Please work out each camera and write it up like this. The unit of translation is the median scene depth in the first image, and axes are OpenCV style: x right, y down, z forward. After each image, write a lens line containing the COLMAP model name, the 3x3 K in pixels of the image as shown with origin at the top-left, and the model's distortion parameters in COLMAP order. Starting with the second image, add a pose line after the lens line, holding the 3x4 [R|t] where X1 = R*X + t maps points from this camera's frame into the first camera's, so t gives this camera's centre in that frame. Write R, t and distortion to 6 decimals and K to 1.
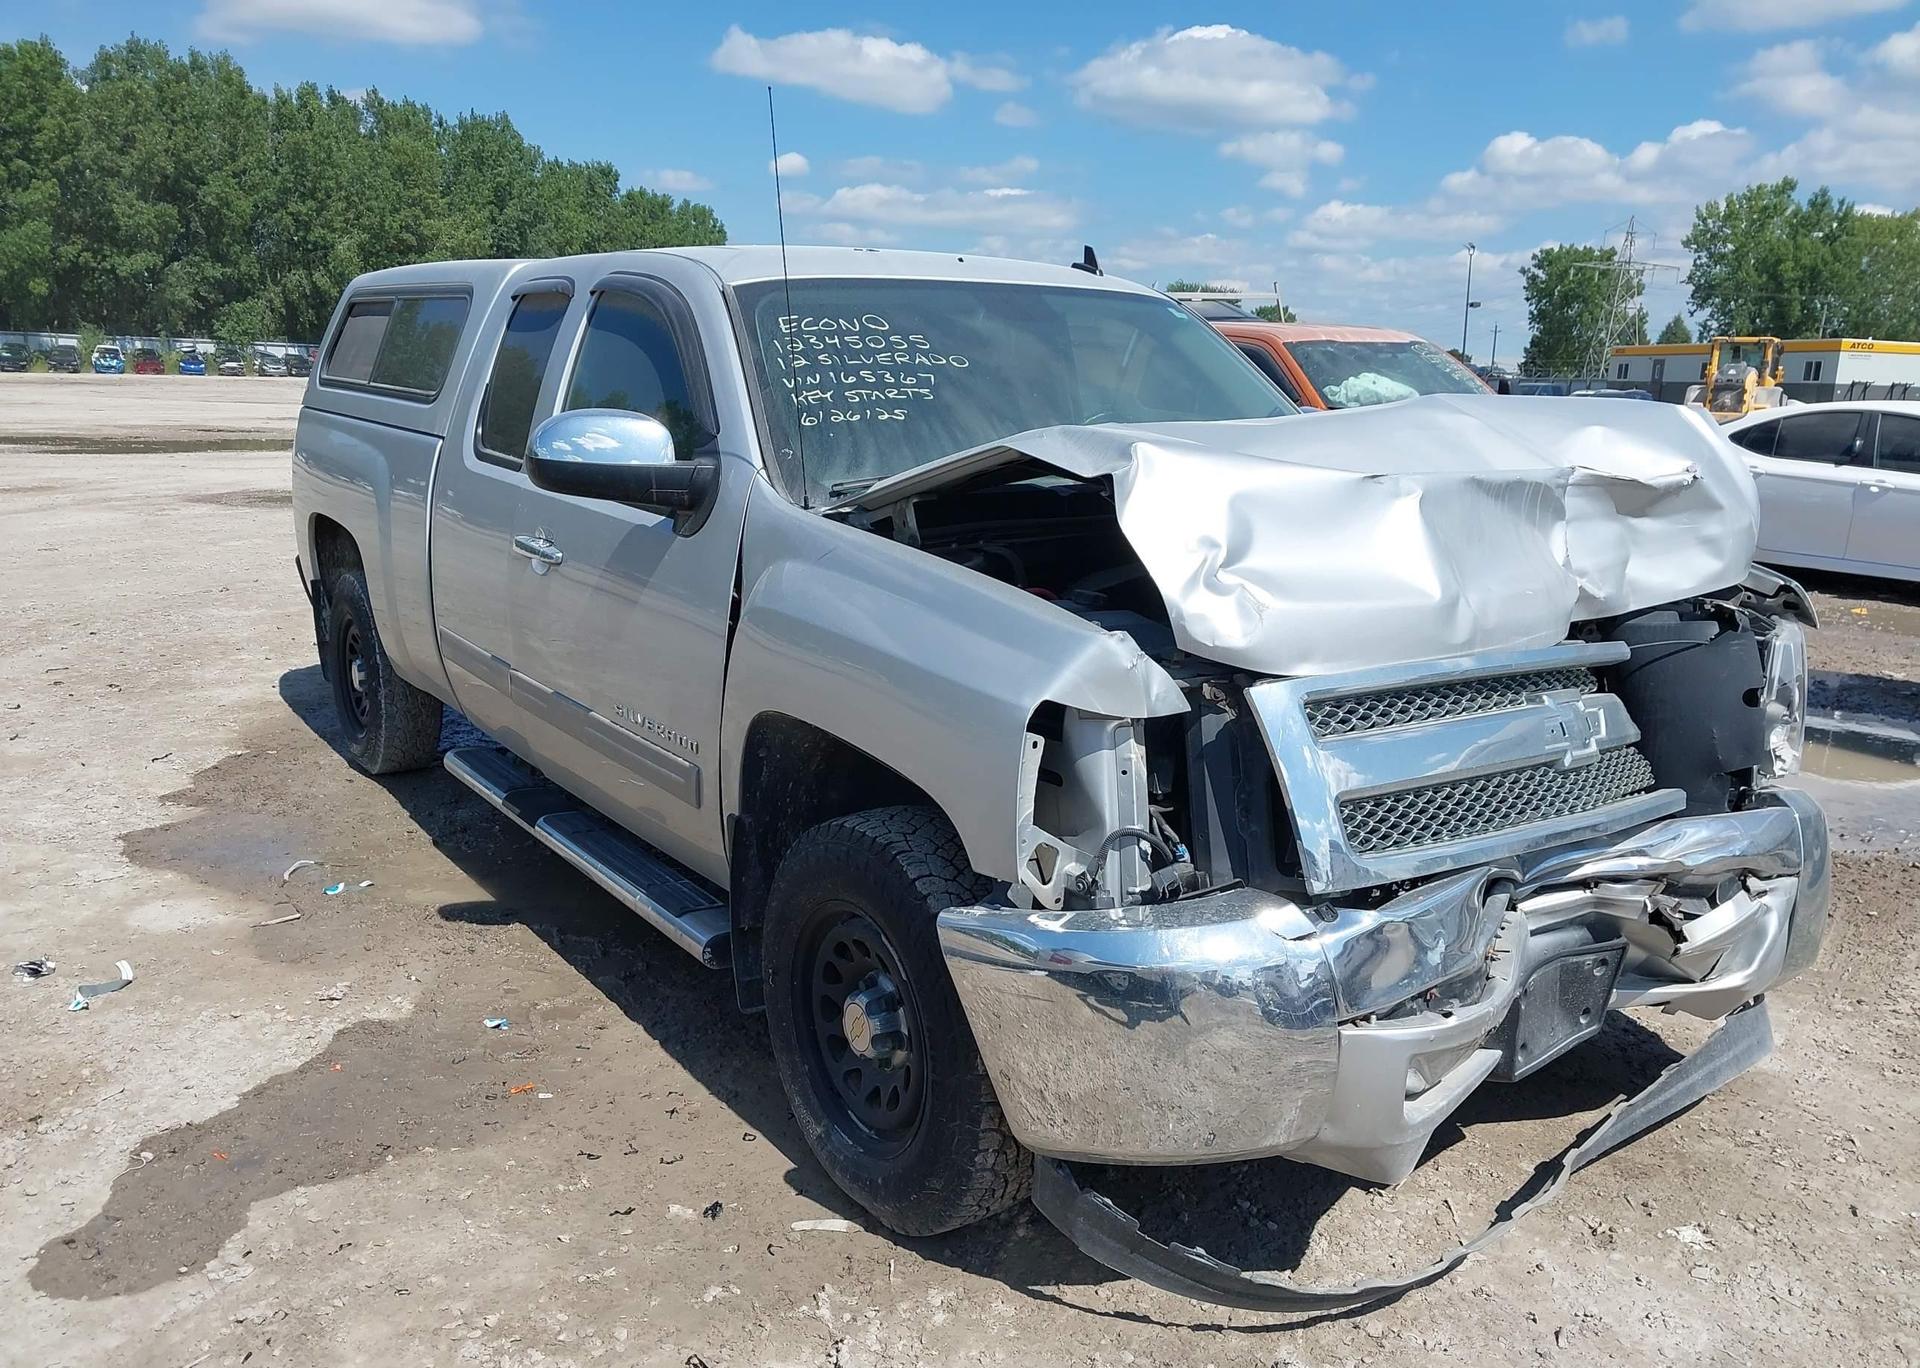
lens RADIAL K [[1545.2, 0, 928.6], [0, 1545.2, 677.9], [0, 0, 1]] dist [0.001267, 0.007688]
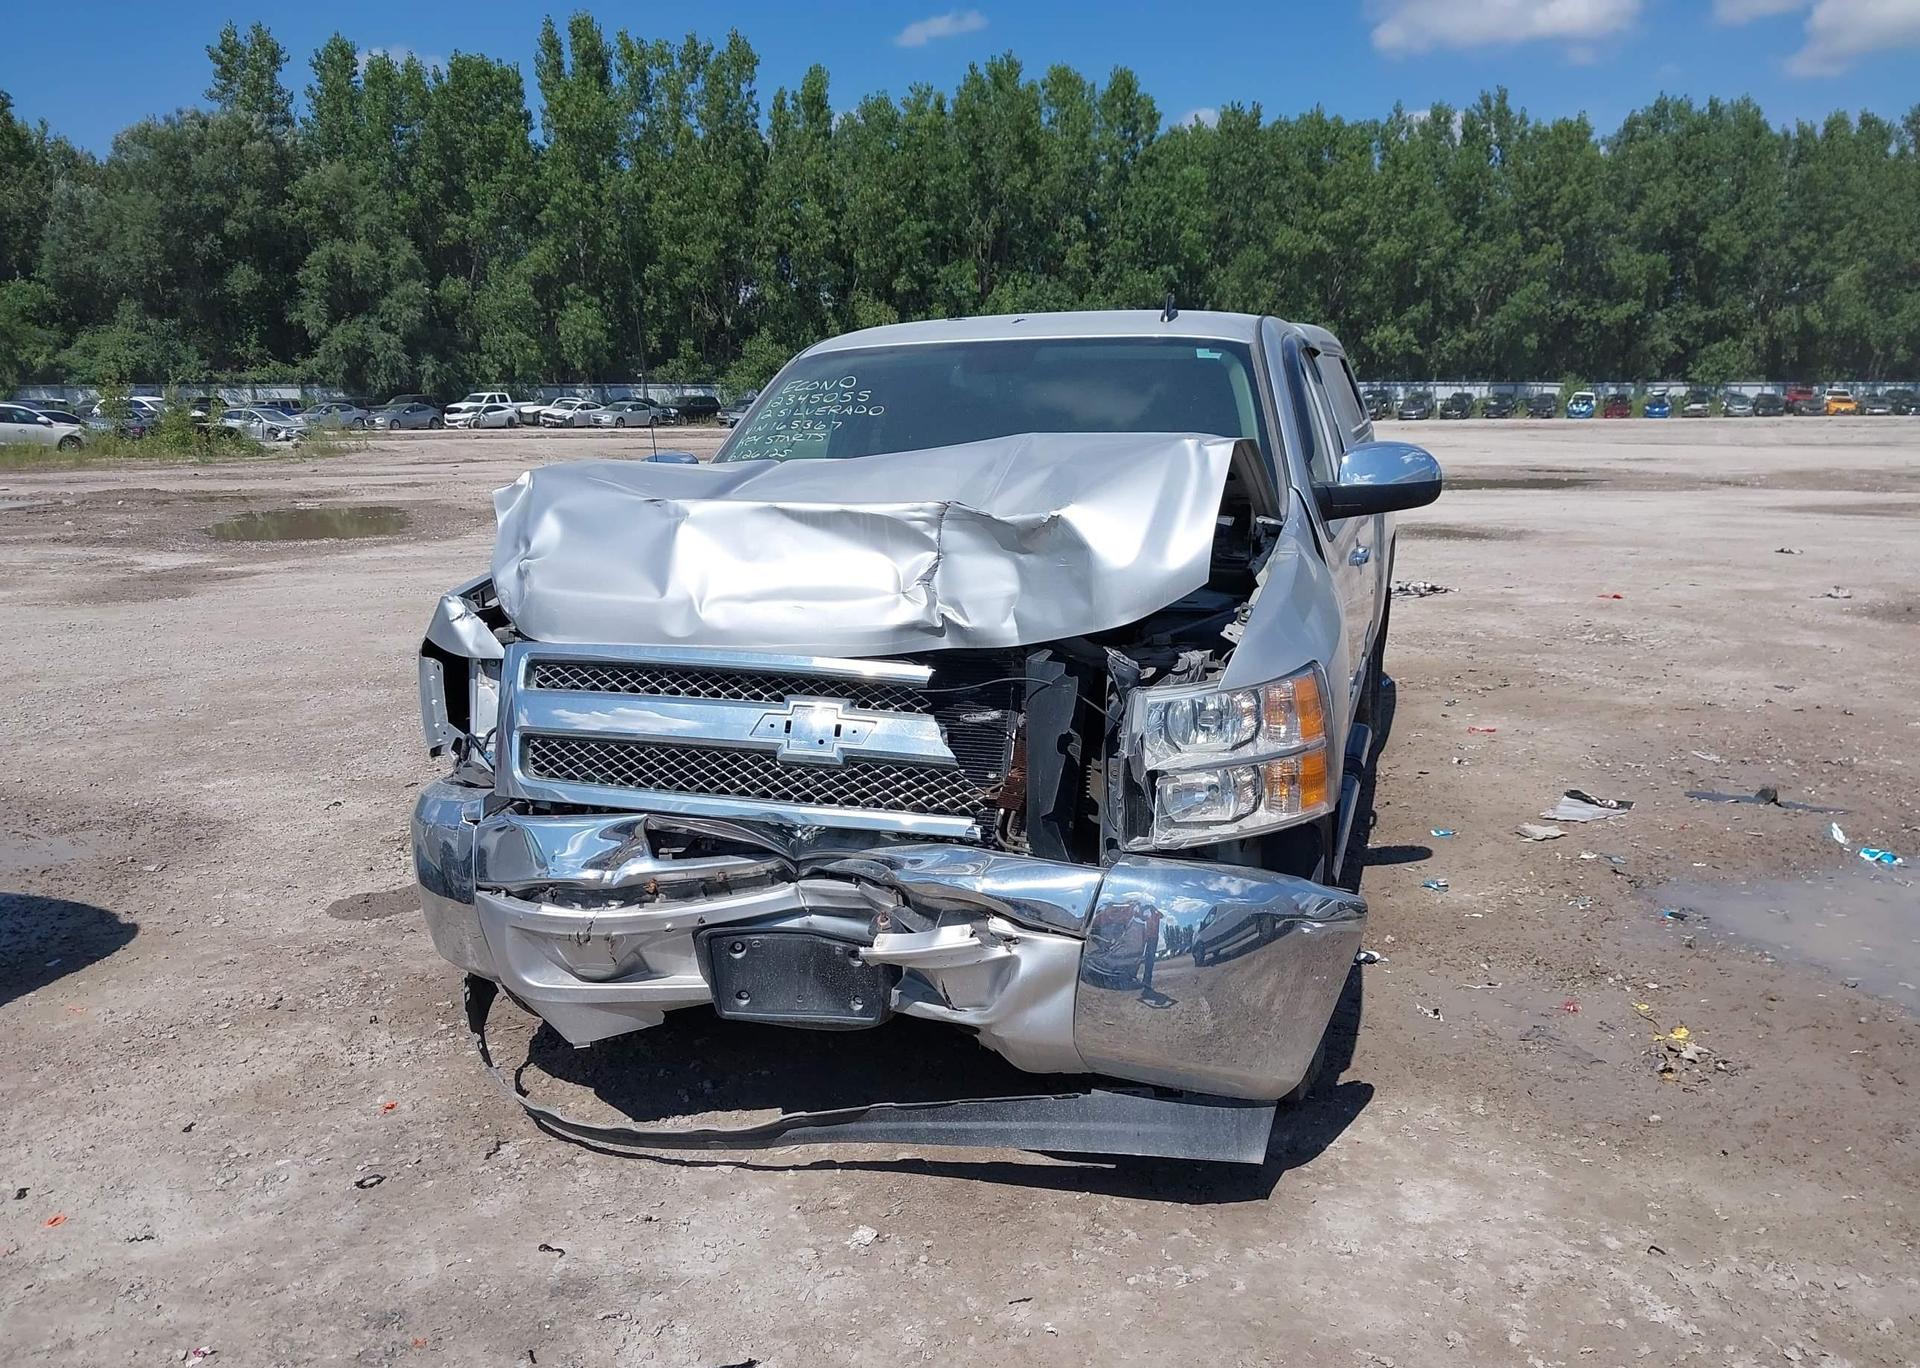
lens RADIAL K [[1545.2, 0, 979.8], [0, 1545.2, 671.9], [0, 0, 1]] dist [0.001267, 0.007688]
pose [[0.618874, 0.107140, -0.778149, 0.923099], [-0.130042, 0.990959, 0.033017, -0.042424], [0.774651, 0.080758, 0.627211, 0.260345]]
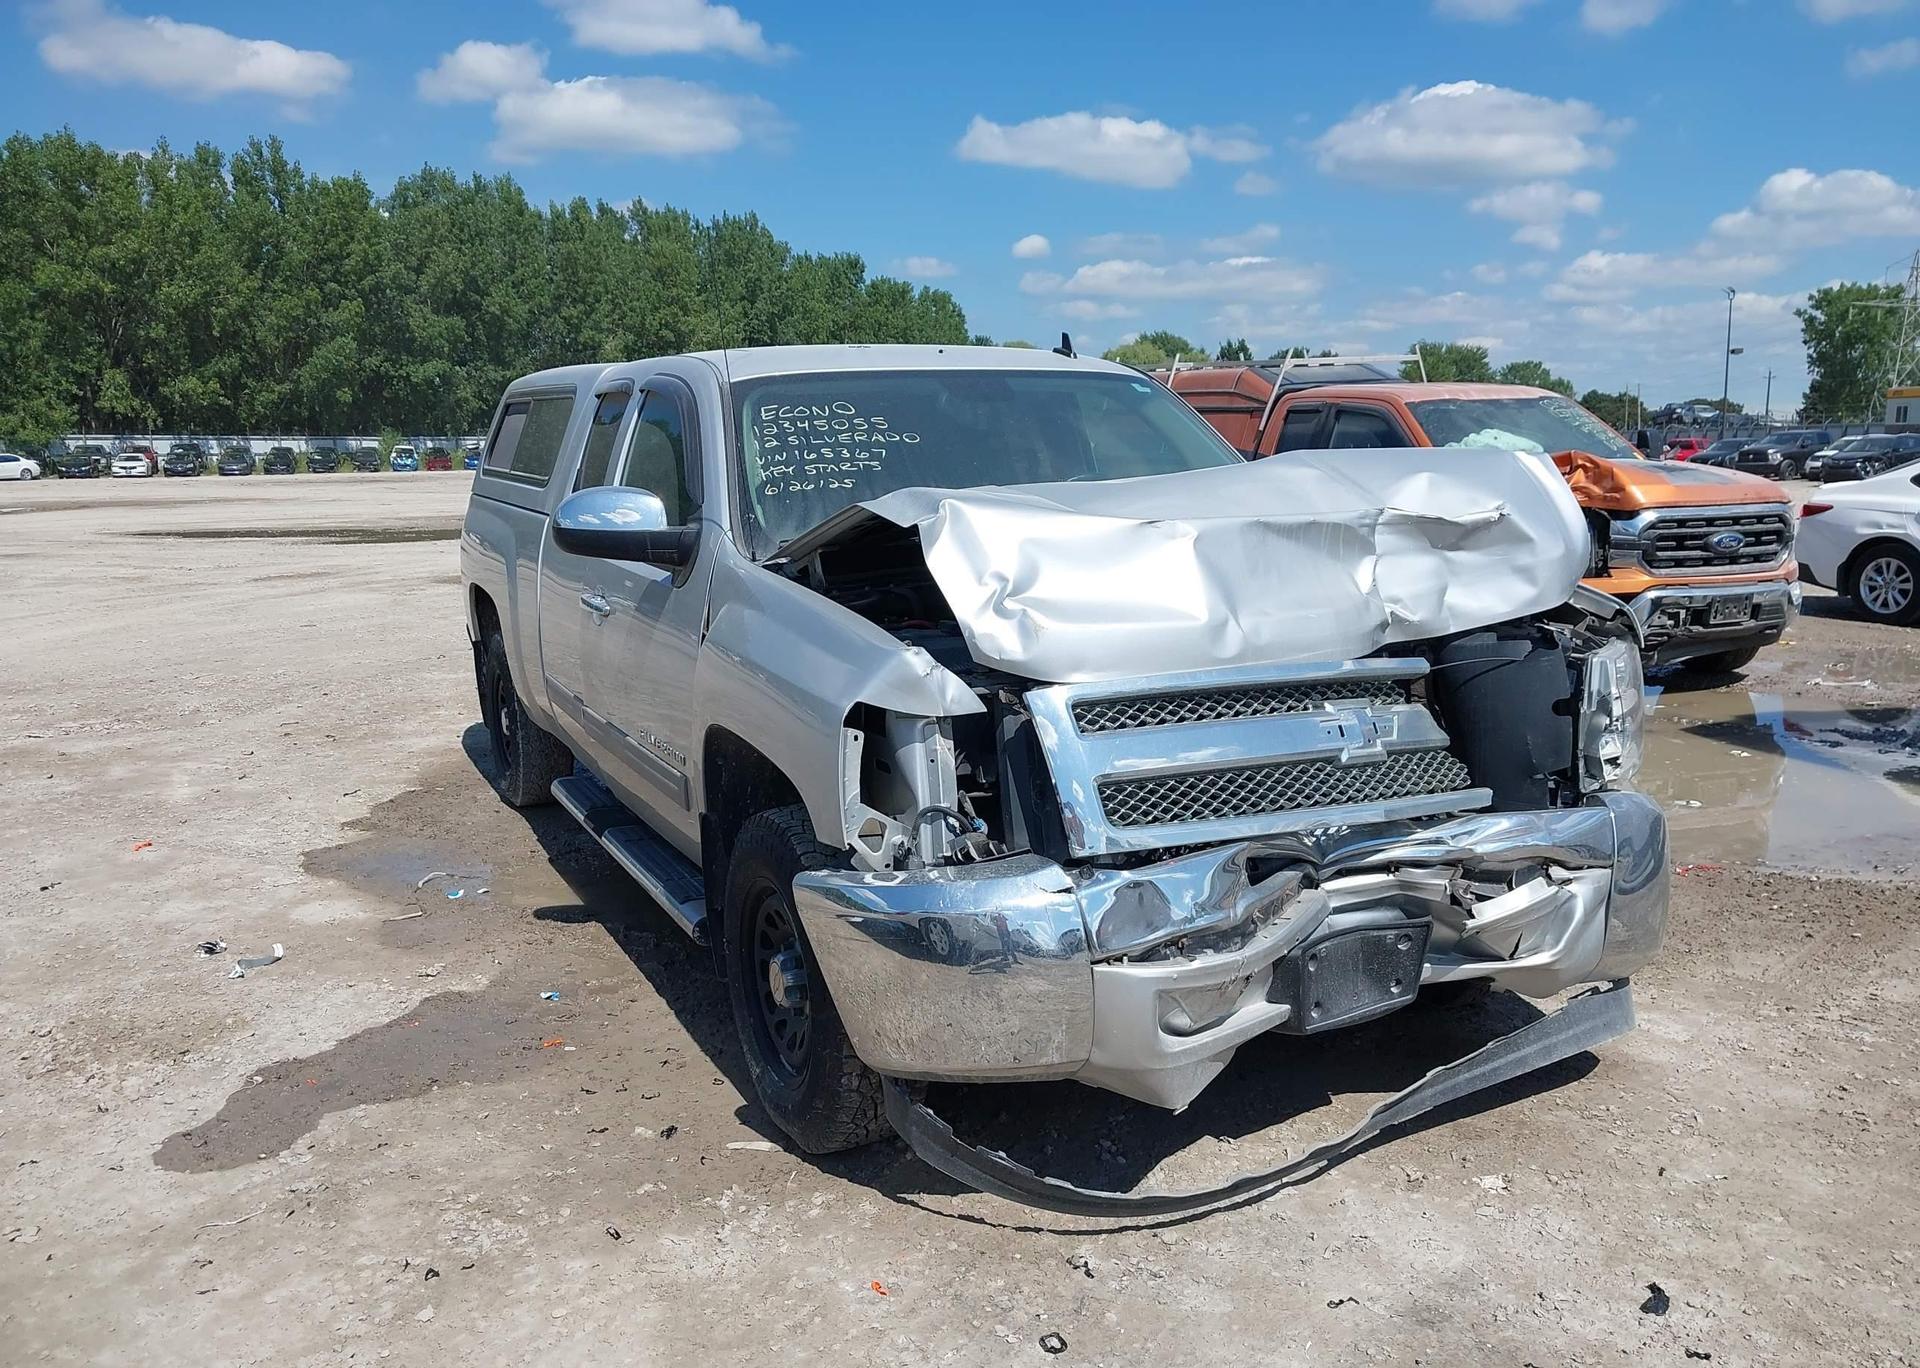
lens RADIAL K [[1545.2, 0, 930.9], [0, 1545.2, 677.1], [0, 0, 1]] dist [0.001267, 0.007688]
pose [[0.986713, -0.011607, -0.162059, 0.194389], [0.003939, 0.998861, -0.047559, 0.031098], [0.162426, 0.046289, 0.985634, -0.138669]]
